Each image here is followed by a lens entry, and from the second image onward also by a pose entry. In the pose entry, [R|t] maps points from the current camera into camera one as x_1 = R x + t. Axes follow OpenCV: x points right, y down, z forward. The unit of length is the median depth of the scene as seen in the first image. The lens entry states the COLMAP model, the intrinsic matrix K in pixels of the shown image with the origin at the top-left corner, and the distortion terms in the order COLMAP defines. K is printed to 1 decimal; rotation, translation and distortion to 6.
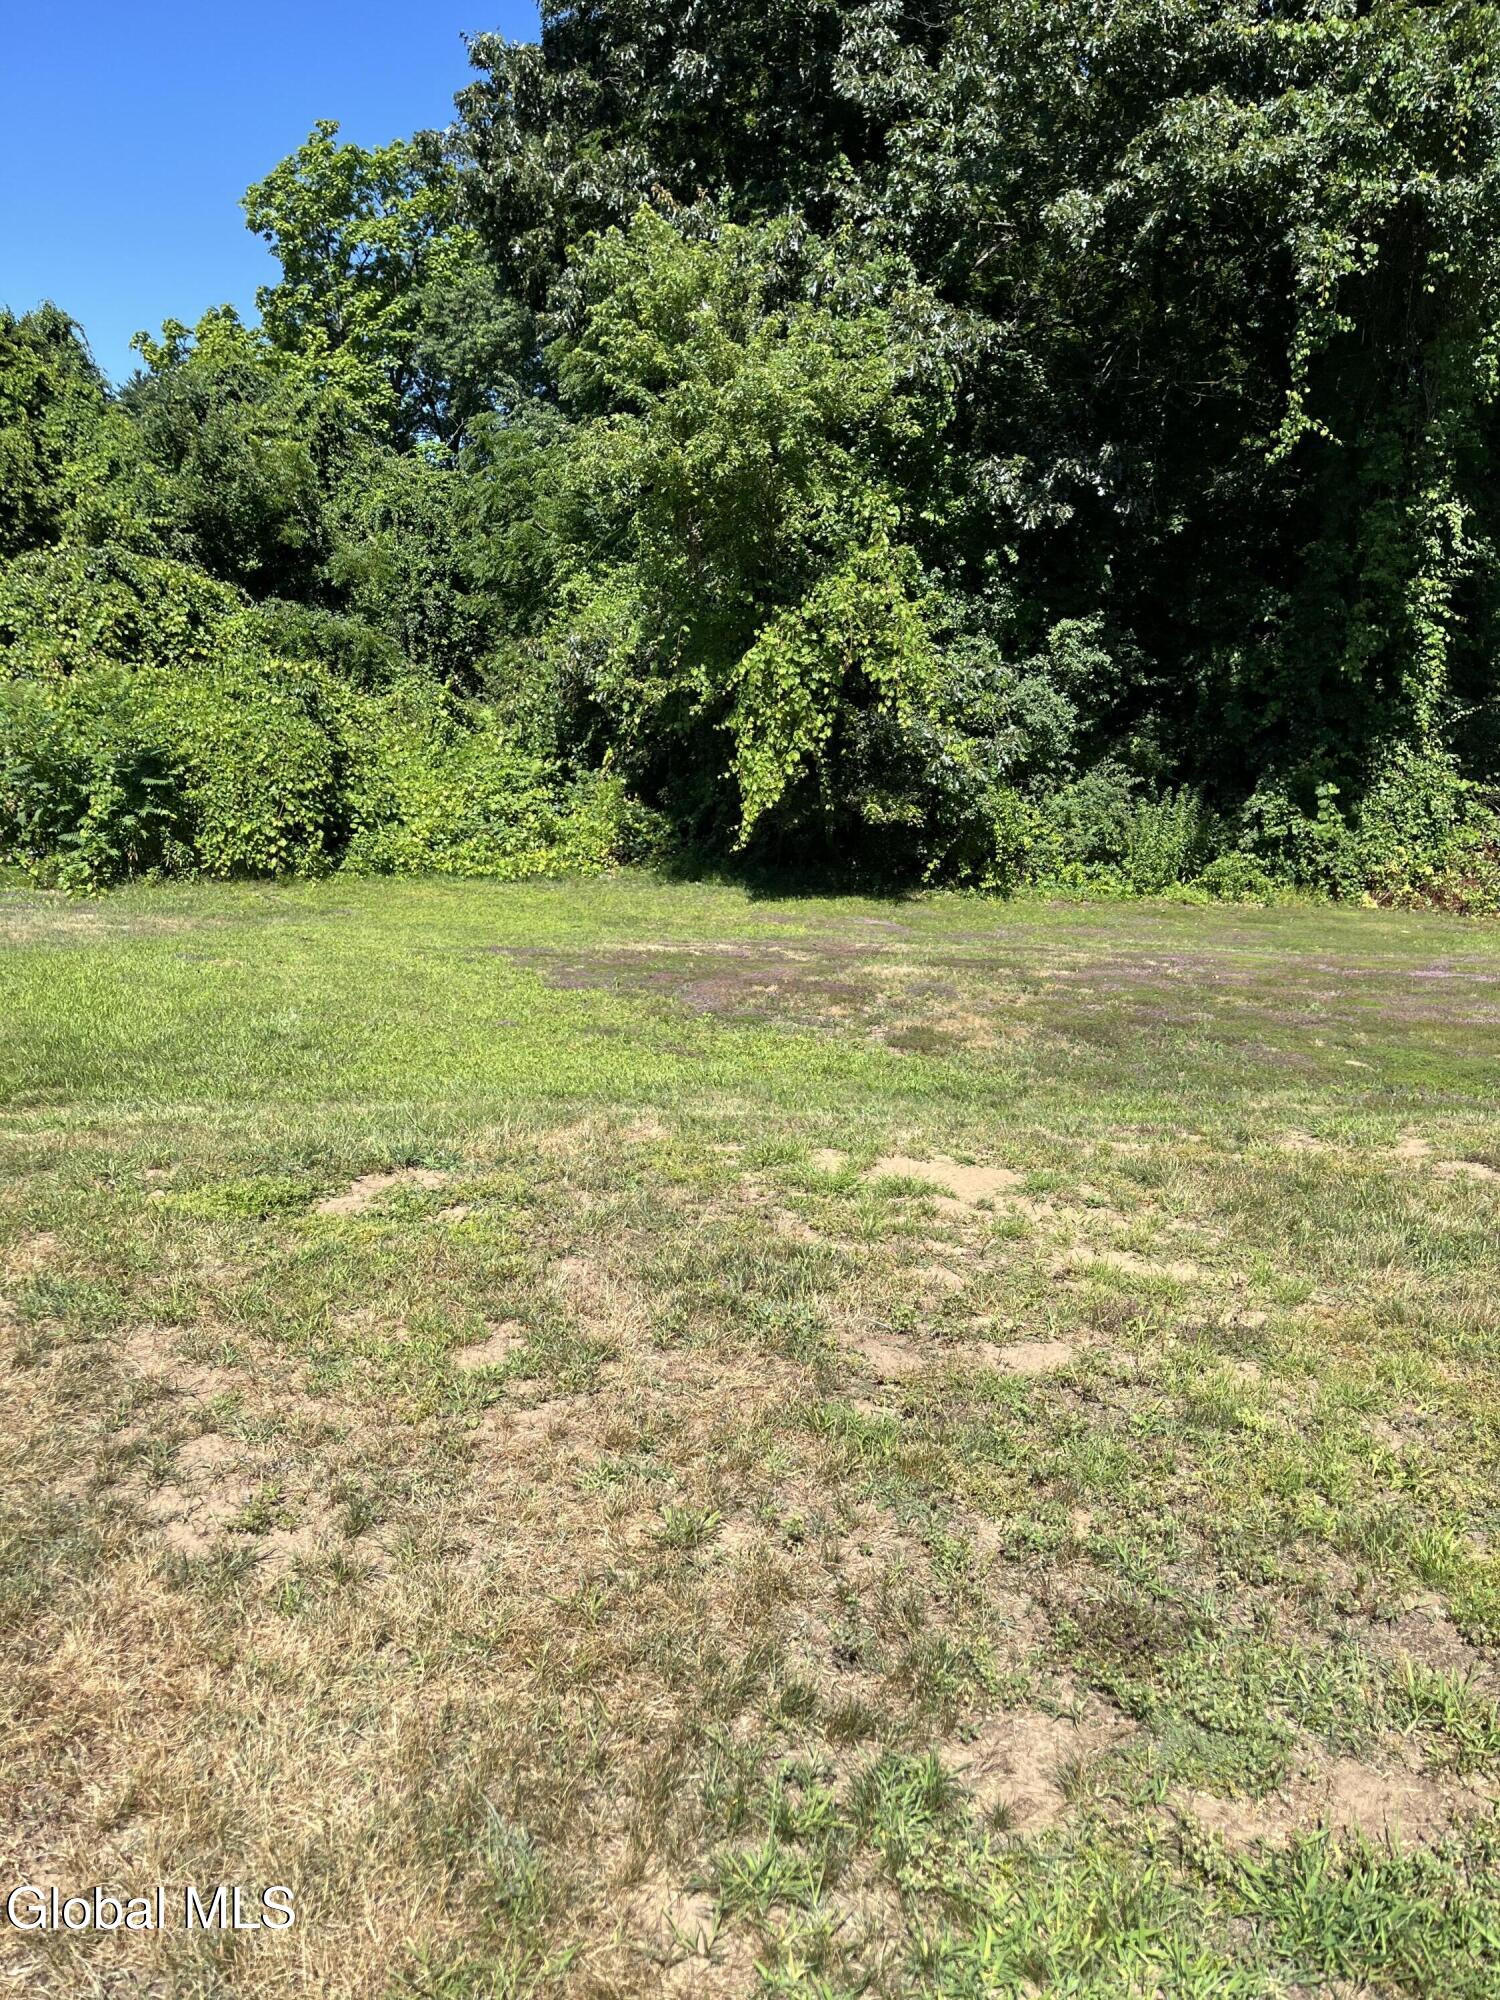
lens RADIAL K [[1512.4, 0, 755.4], [0, 1512.4, 1013.9], [0, 0, 1]] dist [0.072632, -0.105859]
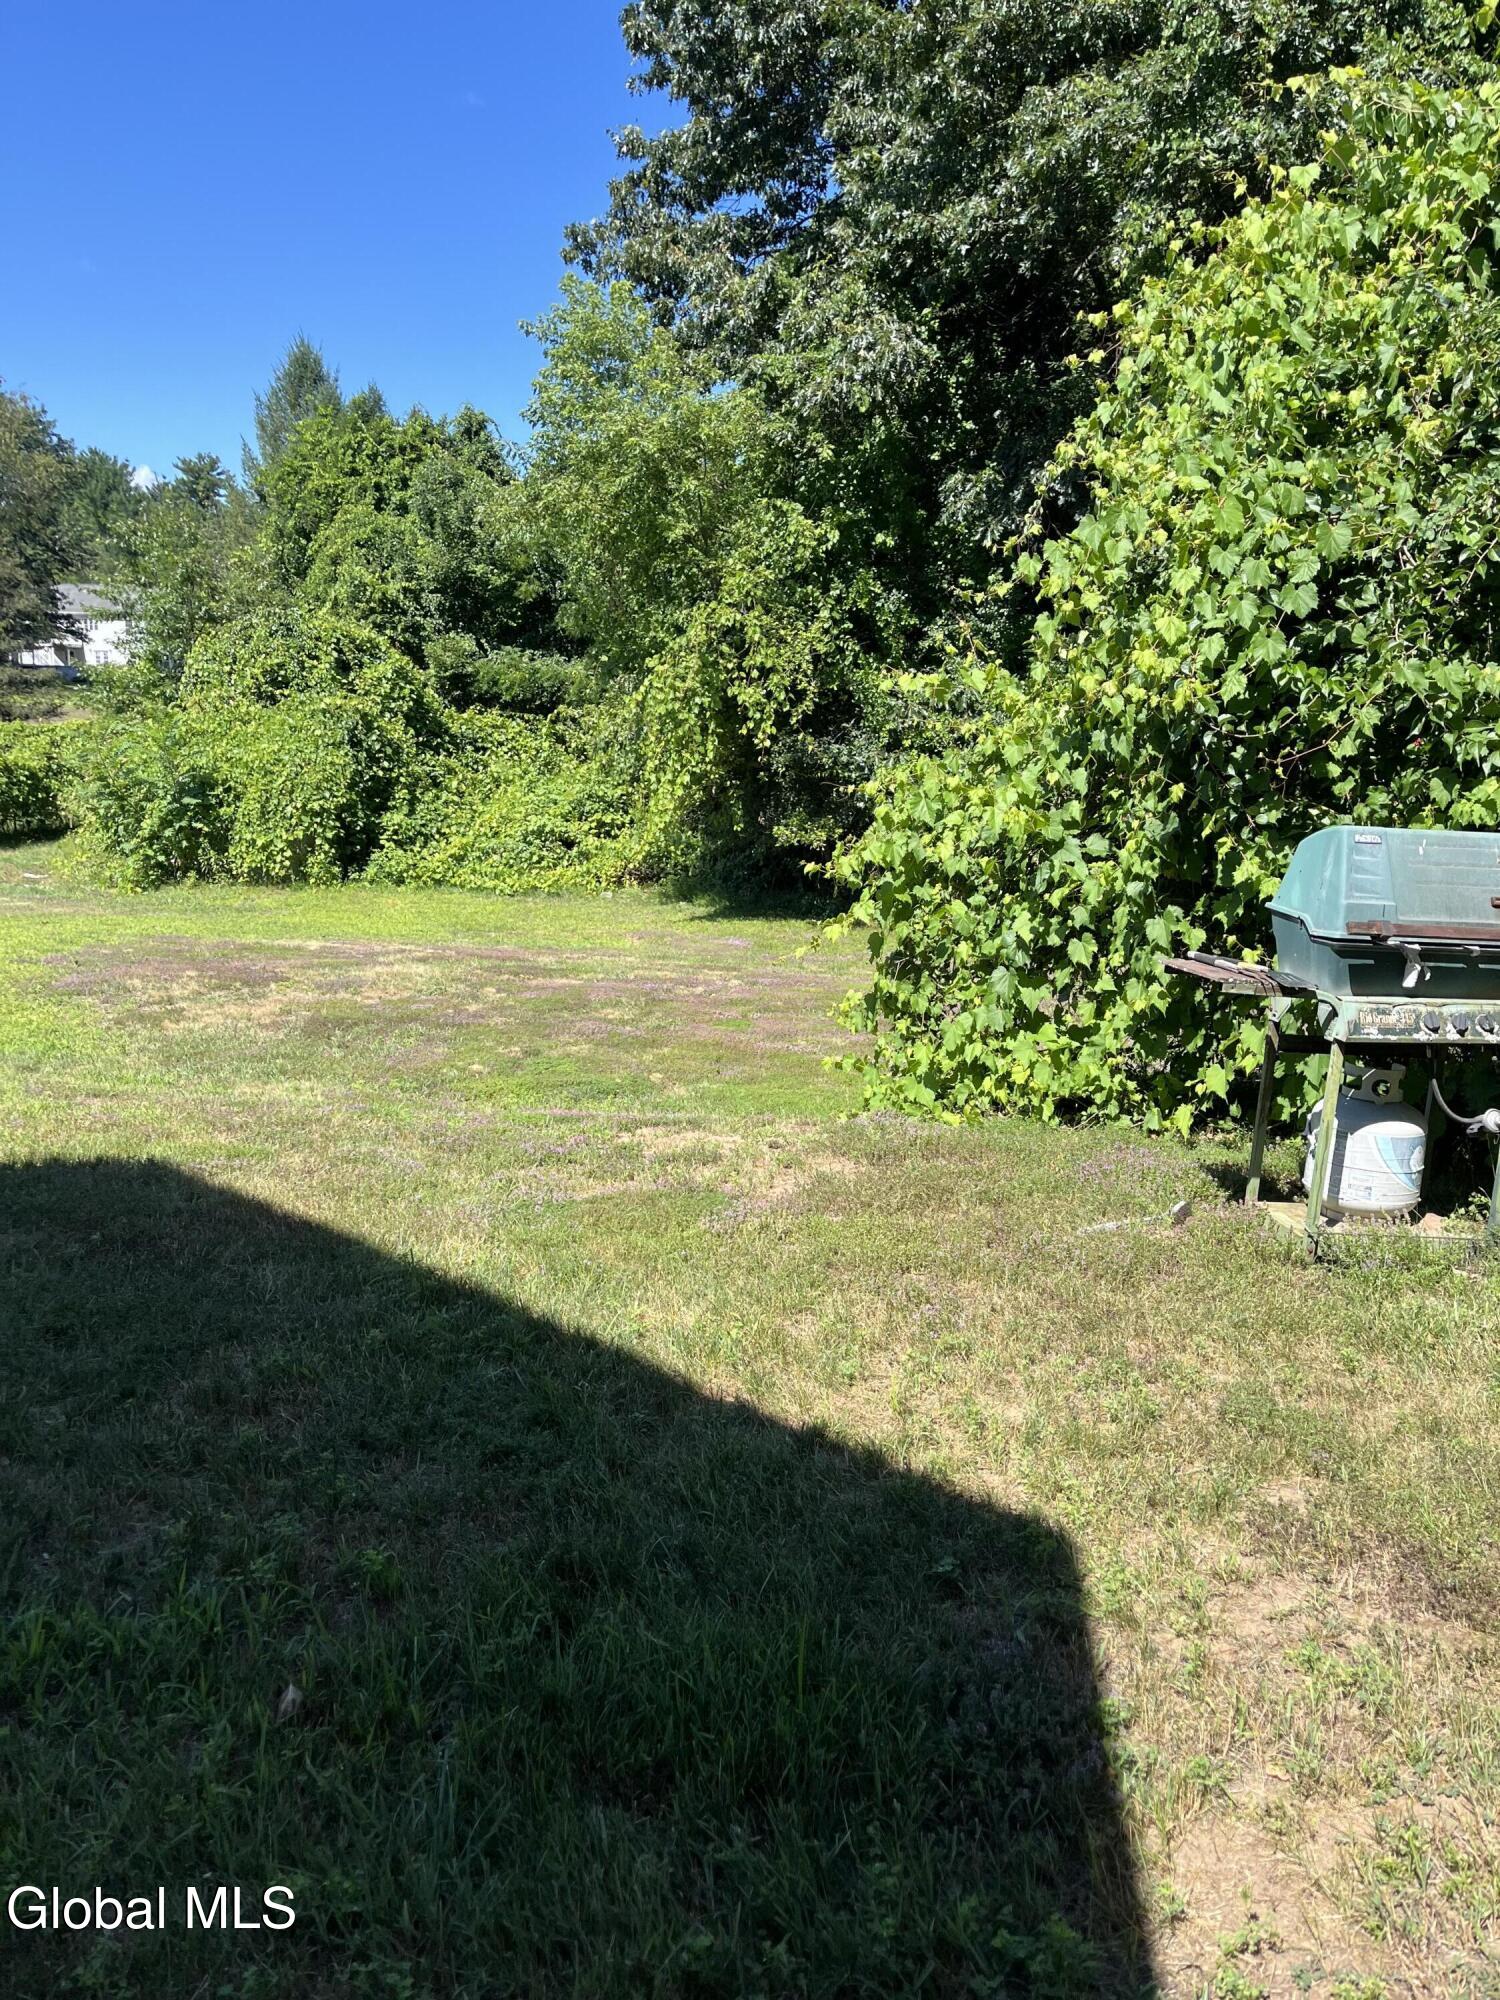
lens RADIAL K [[1512.4, 0, 755.4], [0, 1512.4, 1013.9], [0, 0, 1]] dist [0.072632, -0.105859]
pose [[0.917388, 0.059091, -0.393583, 0.483877], [-0.070103, 0.997446, -0.013647, 0.000596], [0.391772, 0.040111, 0.919188, 0.077234]]
